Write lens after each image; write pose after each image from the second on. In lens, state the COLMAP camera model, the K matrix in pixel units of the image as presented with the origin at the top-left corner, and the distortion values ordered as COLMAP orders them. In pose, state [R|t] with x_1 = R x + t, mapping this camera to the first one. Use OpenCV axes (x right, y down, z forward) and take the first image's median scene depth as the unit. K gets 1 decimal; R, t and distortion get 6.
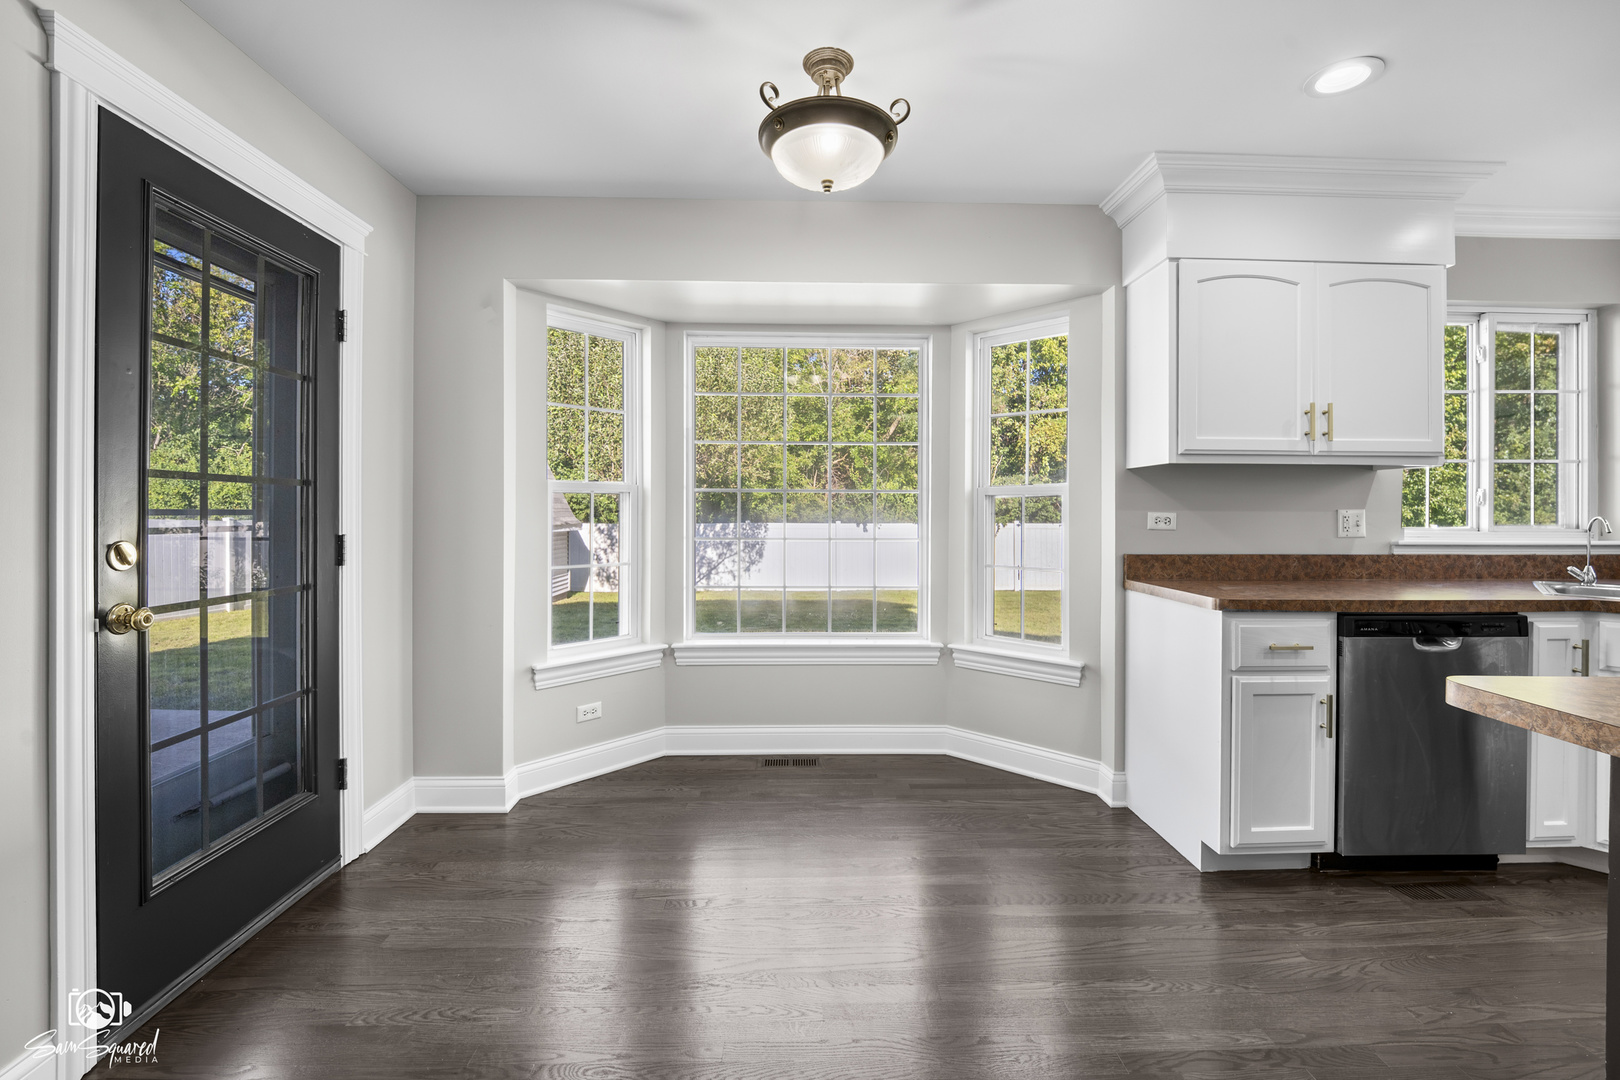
lens RADIAL K [[676.9, 0, 810.6], [0, 676.9, 511.9], [0, 0, 1]] dist [-0.022587, 0.000461]
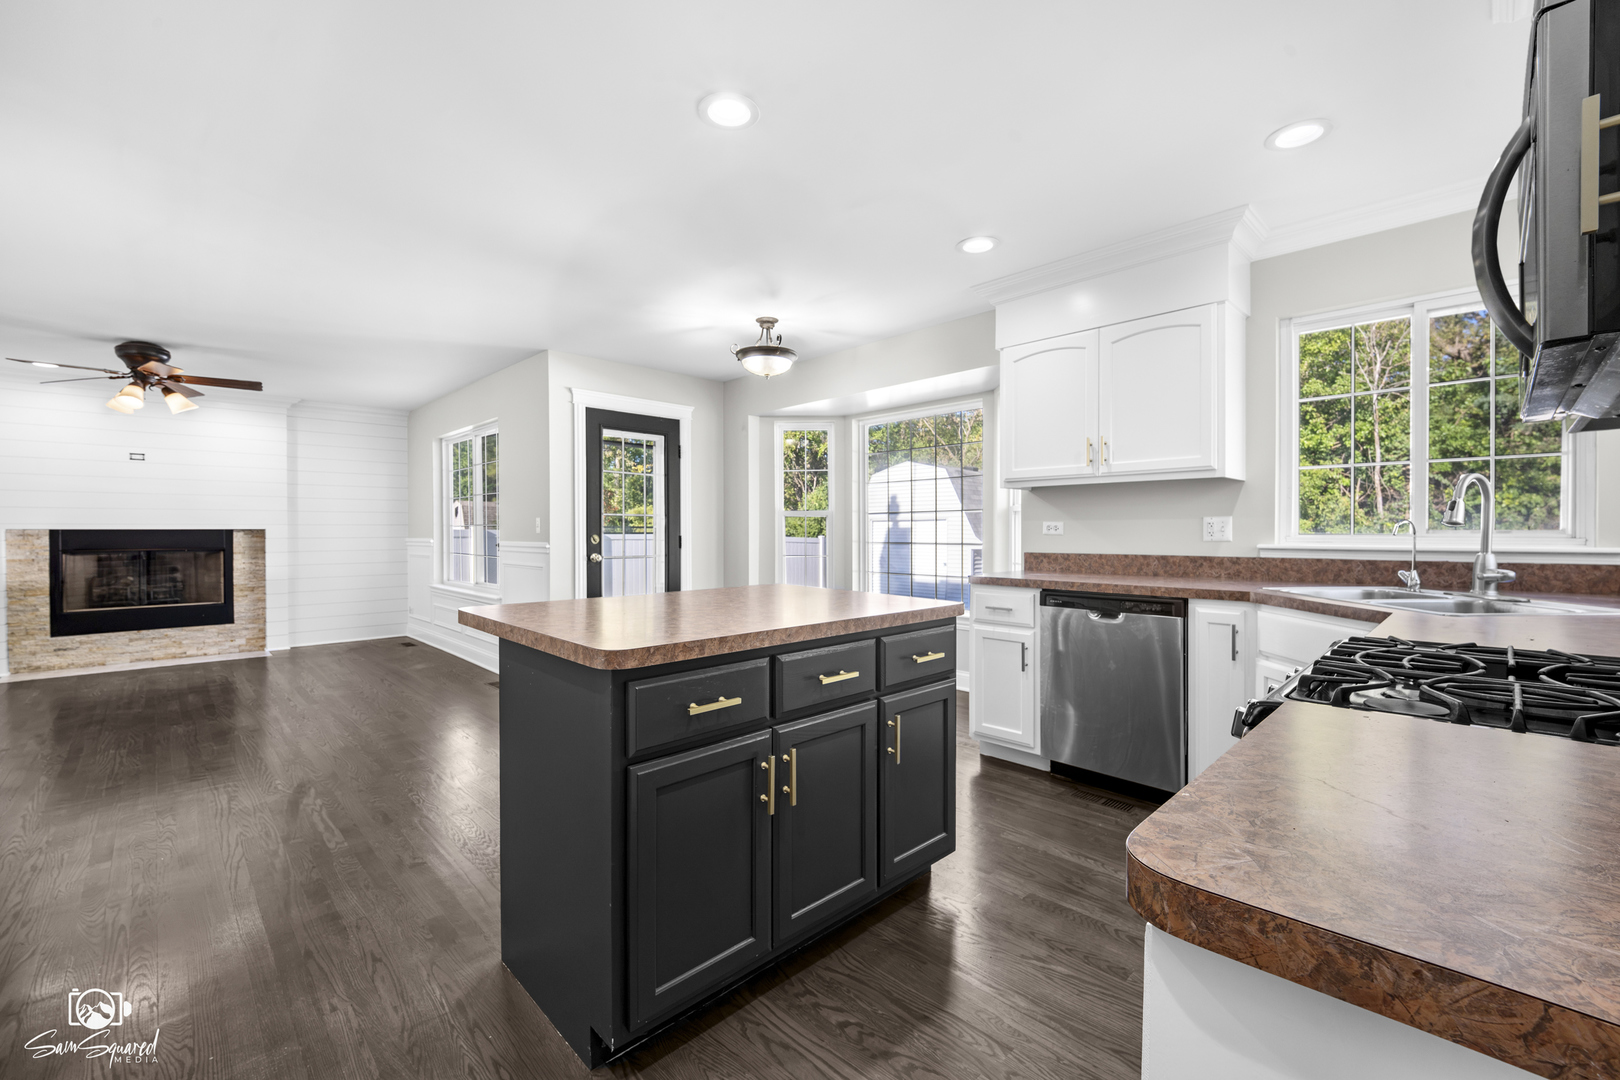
lens RADIAL K [[680.7, 0, 817.3], [0, 680.7, 535.5], [0, 0, 1]] dist [-0.033067, -0.000119]
pose [[0.678378, -0.000892, -0.734712, 1.385059], [0.002867, 0.999995, 0.001433, 0.028516], [0.734707, -0.003079, 0.678377, -0.317148]]
